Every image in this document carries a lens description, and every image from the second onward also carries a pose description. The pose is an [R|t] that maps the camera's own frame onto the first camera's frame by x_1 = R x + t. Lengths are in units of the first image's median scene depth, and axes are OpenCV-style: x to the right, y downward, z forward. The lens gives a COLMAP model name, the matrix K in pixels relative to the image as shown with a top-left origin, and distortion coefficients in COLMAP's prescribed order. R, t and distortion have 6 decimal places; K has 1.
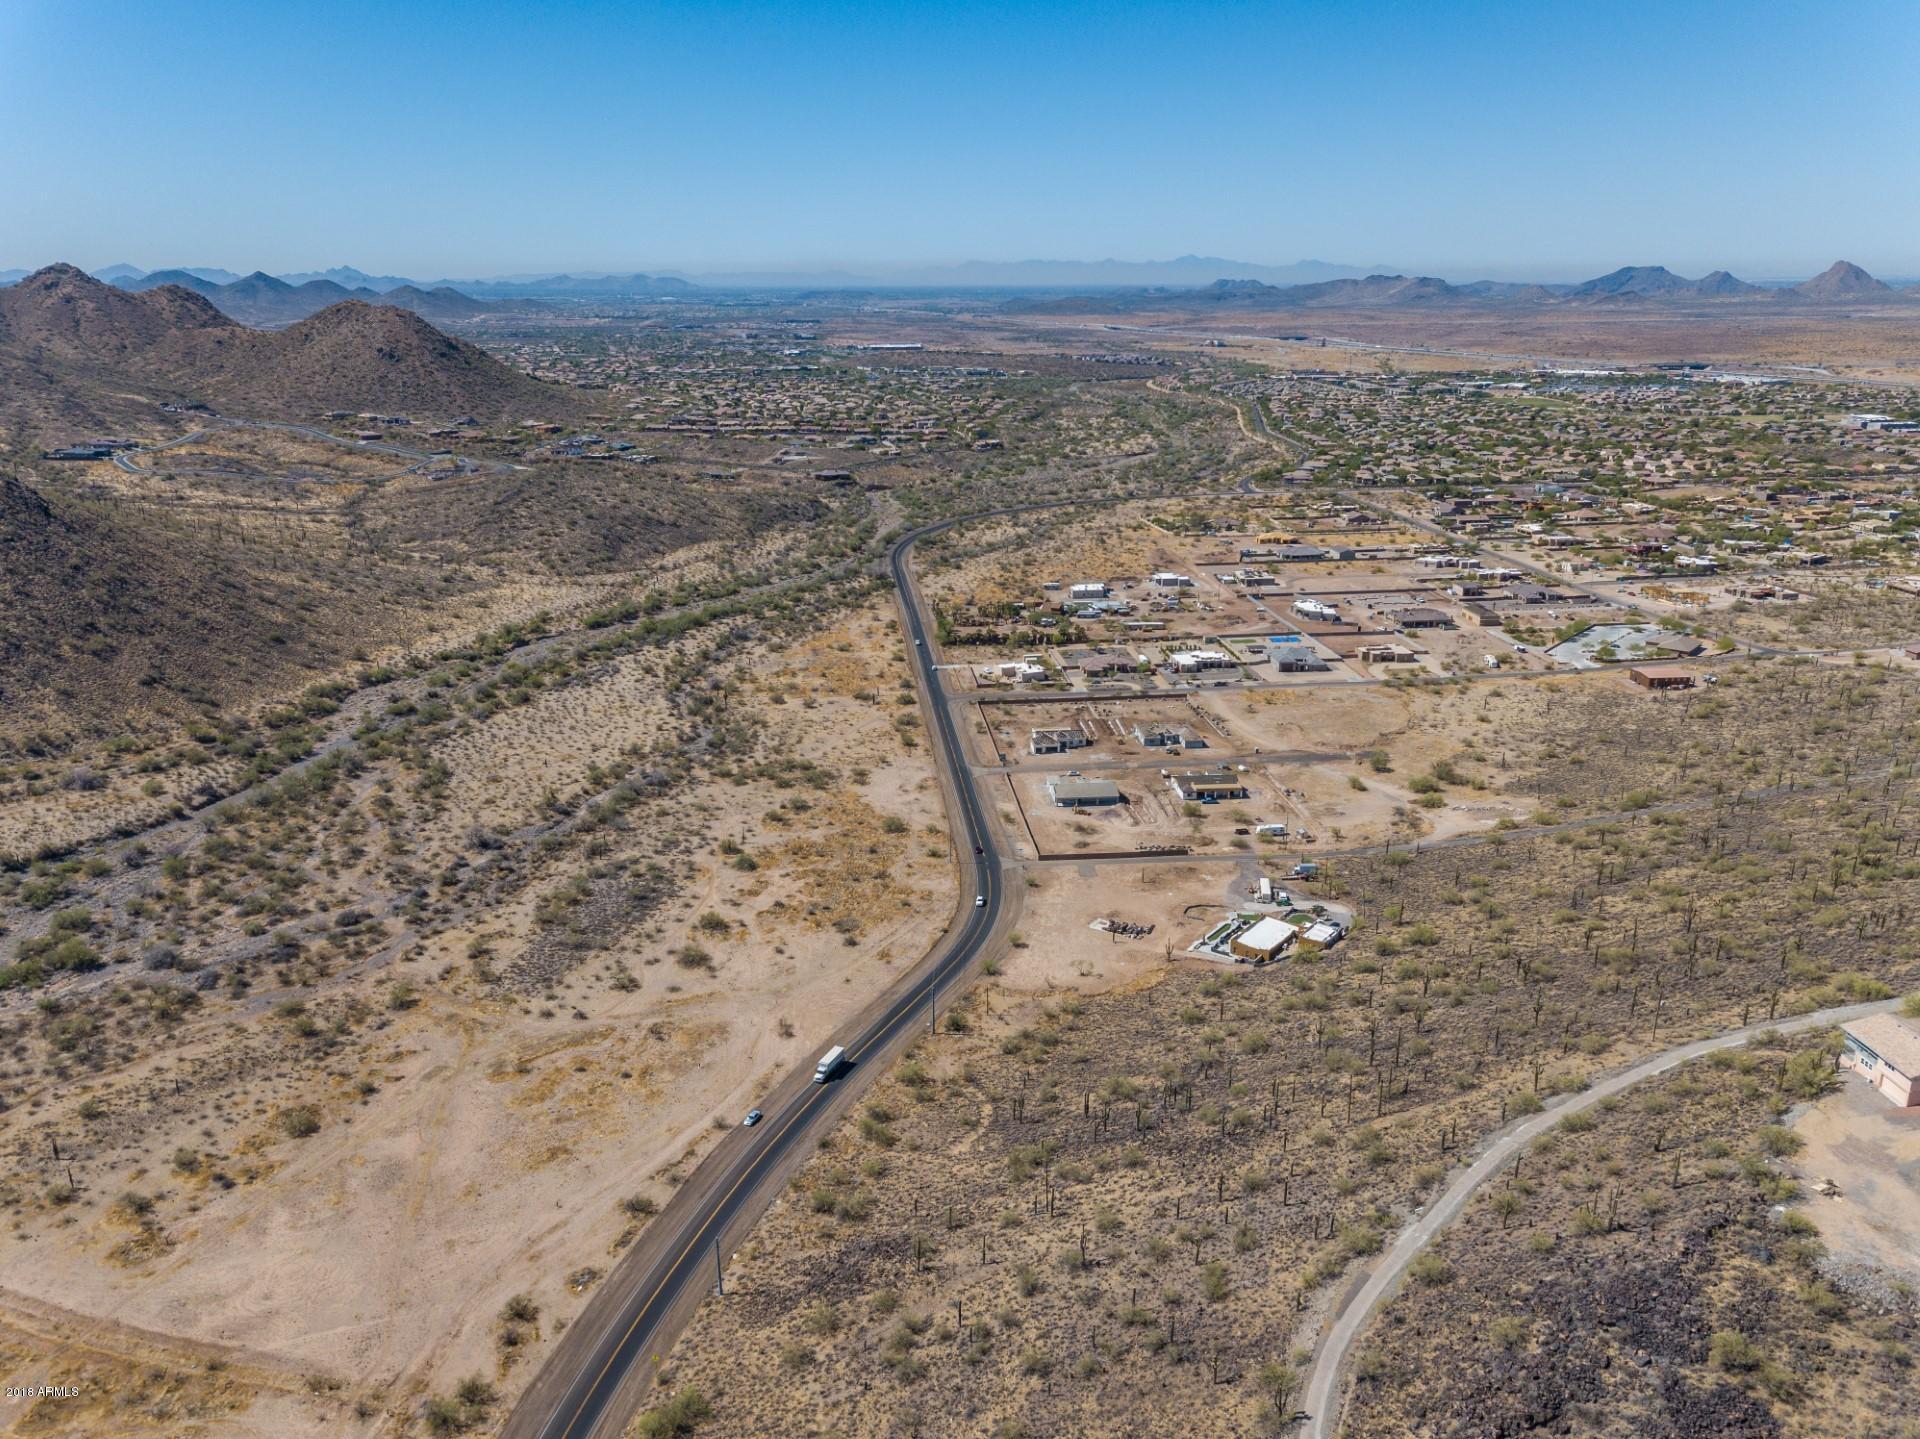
lens RADIAL K [[1462.5, 0, 949.2], [0, 1462.5, 721.1], [0, 0, 1]] dist [0.079217, -0.052216]
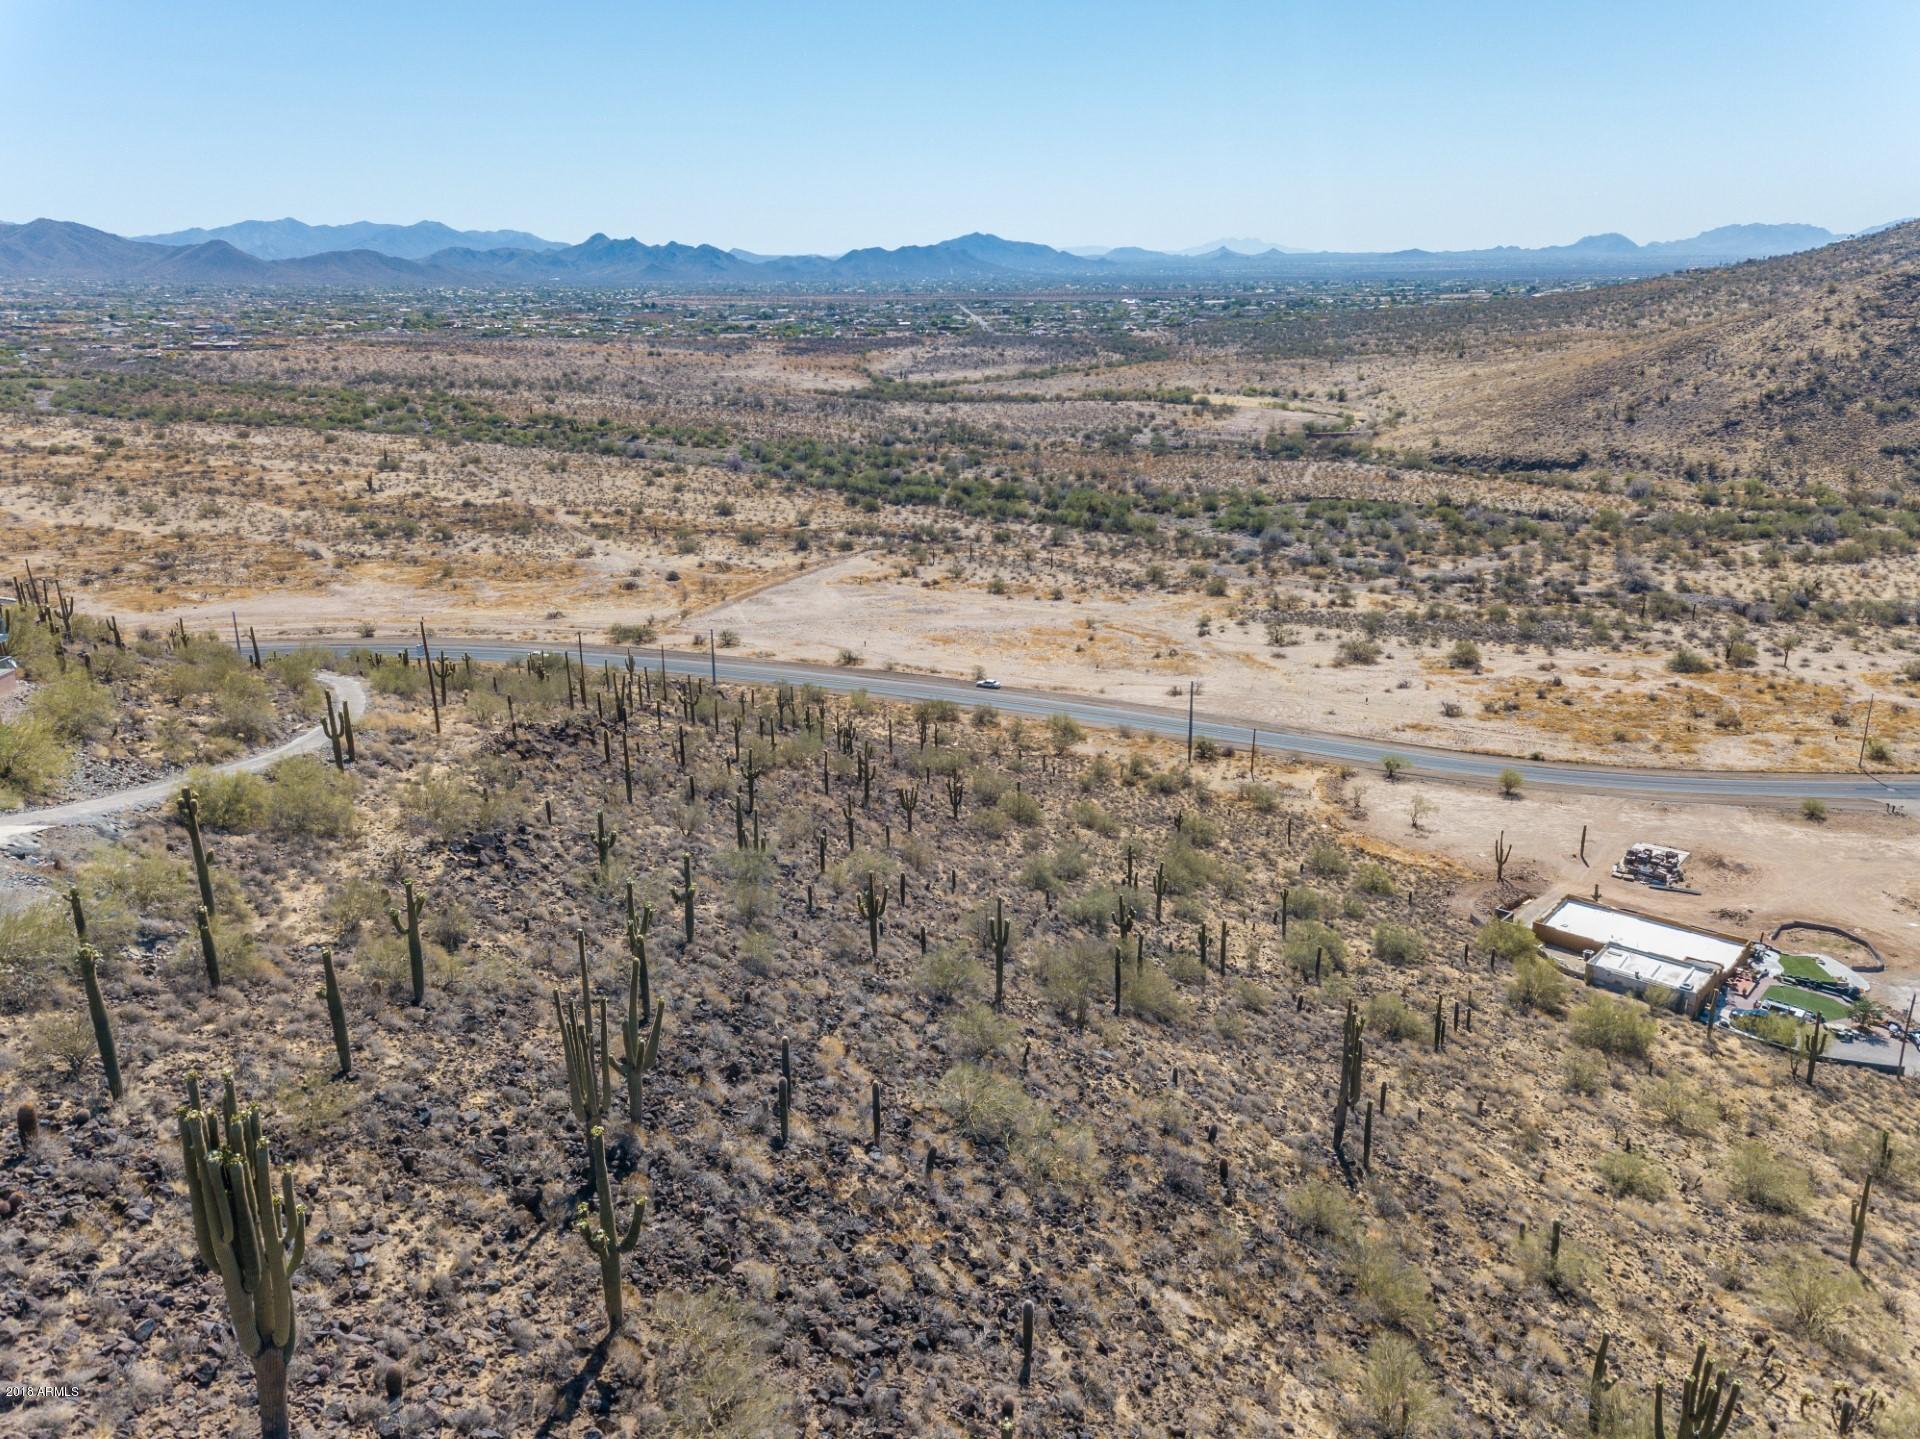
lens RADIAL K [[1462.5, 0, 945.8], [0, 1462.5, 716.8], [0, 0, 1]] dist [0.079217, -0.052216]
pose [[-0.070255, 0.292376, -0.953719, 0.529174], [-0.279328, 0.912067, 0.300183, 0.010158], [0.957622, 0.287490, 0.017591, 0.661929]]
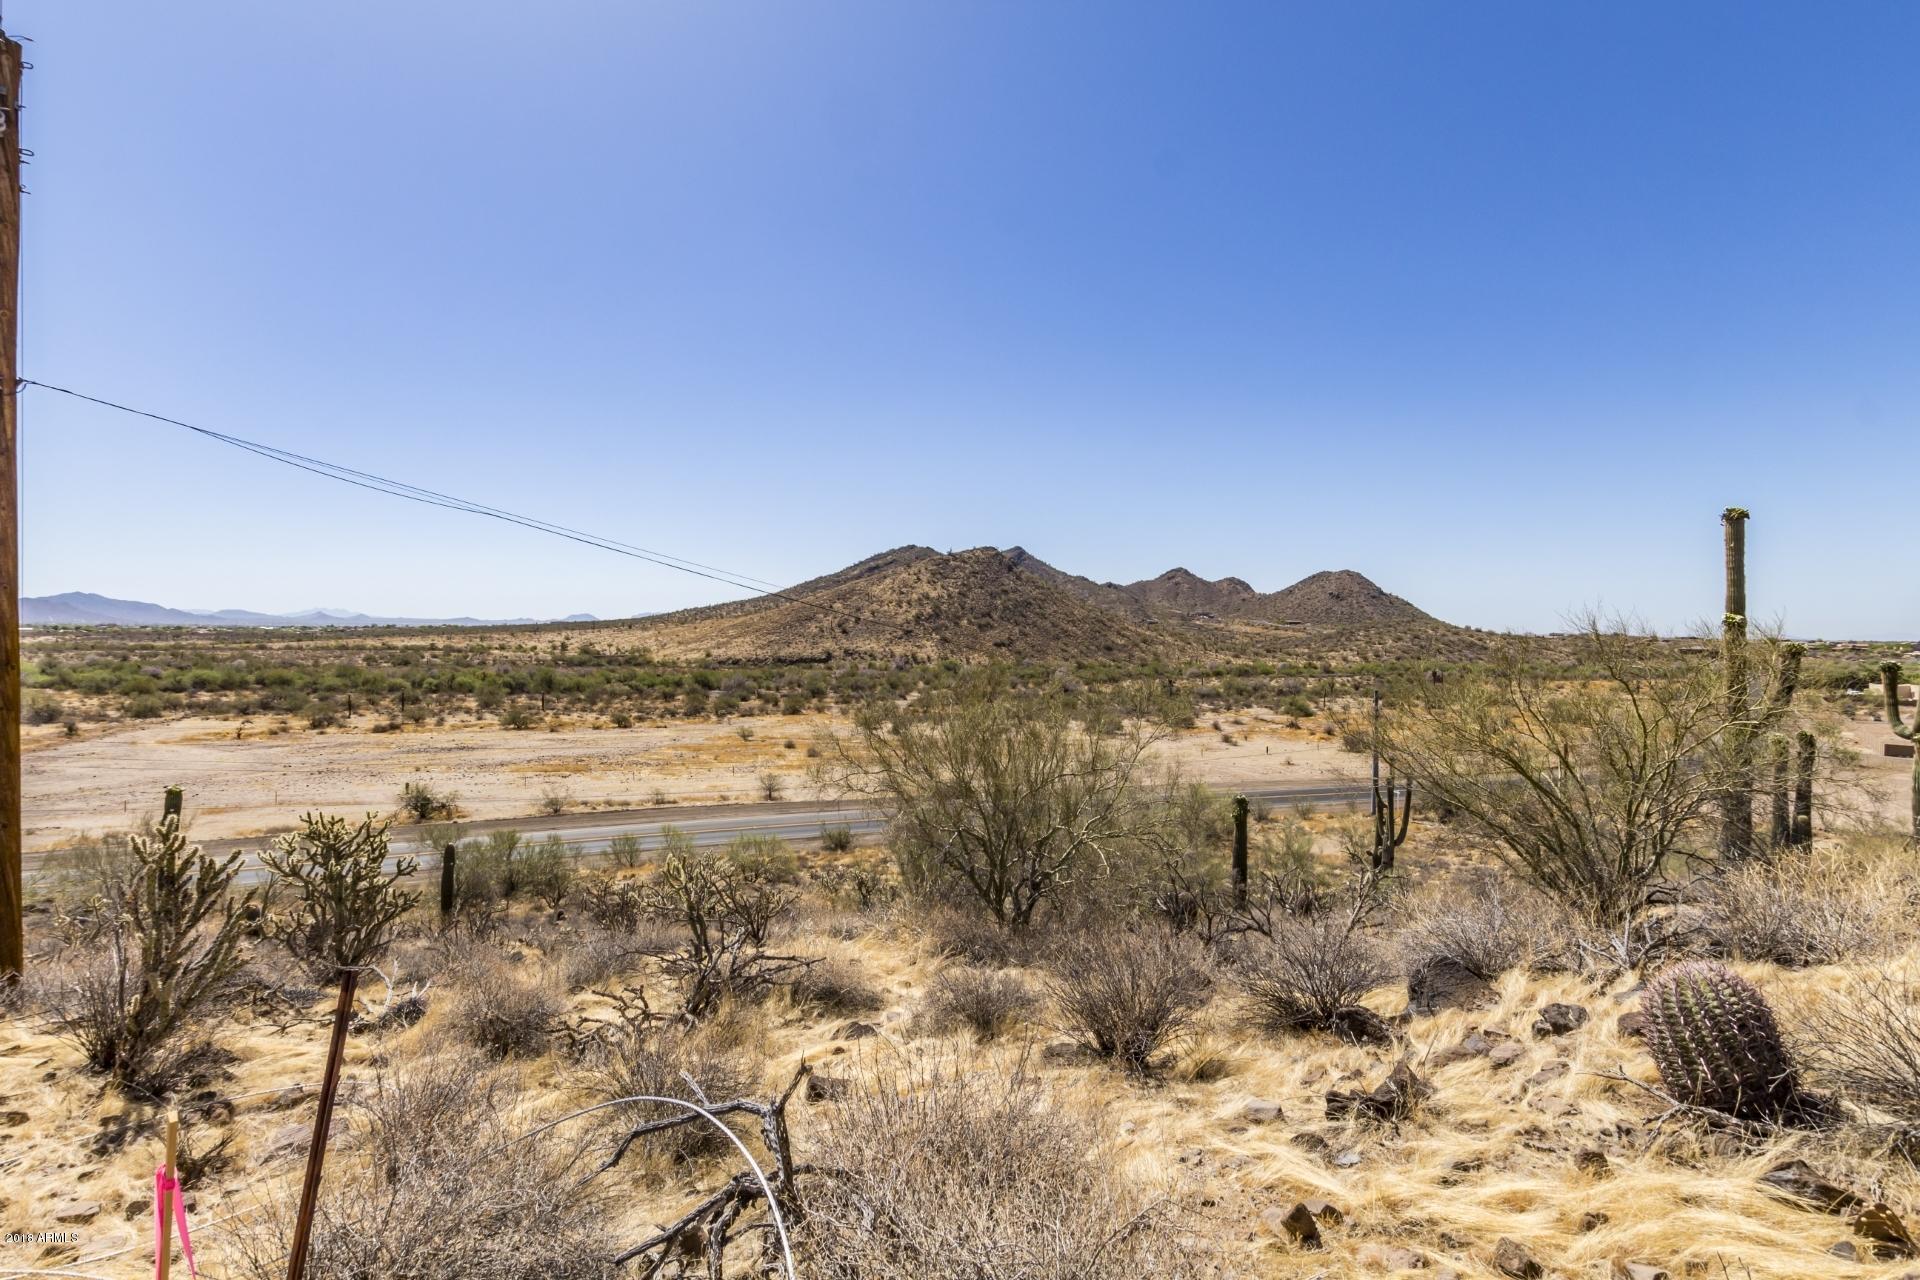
lens RADIAL K [[870.8, 0, 953.4], [0, 870.8, 639.2], [0, 0, 1]] dist [0.002533, 0.000724]
pose [[0.673049, 0.013019, -0.739484, 0.068939], [-0.223561, 0.956655, -0.186634, 0.180921], [0.705001, 0.290933, 0.646786, 0.573154]]
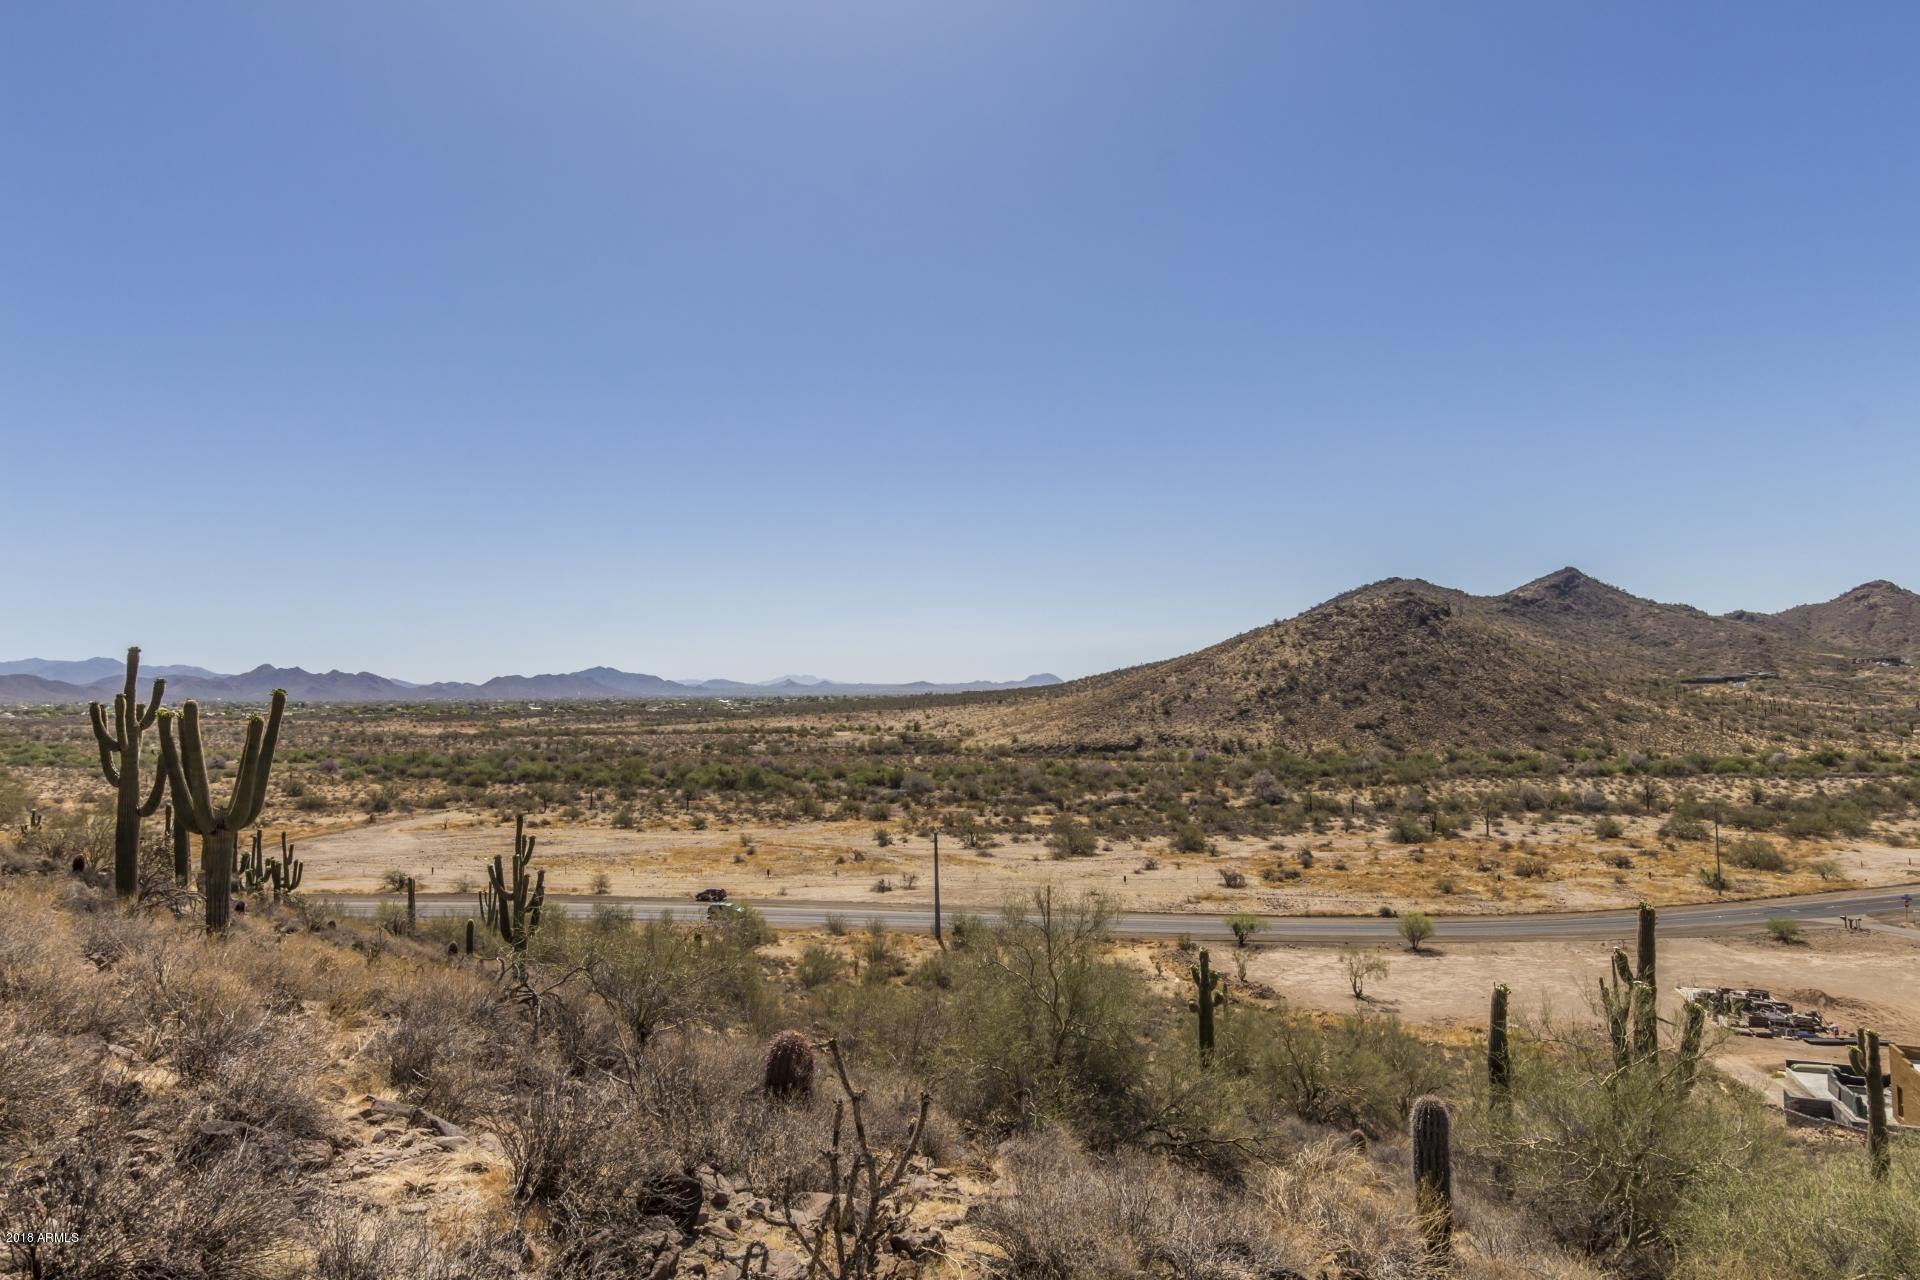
lens RADIAL K [[1130.7, 0, 957.9], [0, 1130.7, 634.1], [0, 0, 1]] dist [-0.001080, 0.002265]
pose [[0.253414, -0.052392, -0.965938, 0.270574], [-0.268339, 0.955539, -0.122226, 0.123356], [0.929395, 0.290173, 0.228089, 0.682512]]
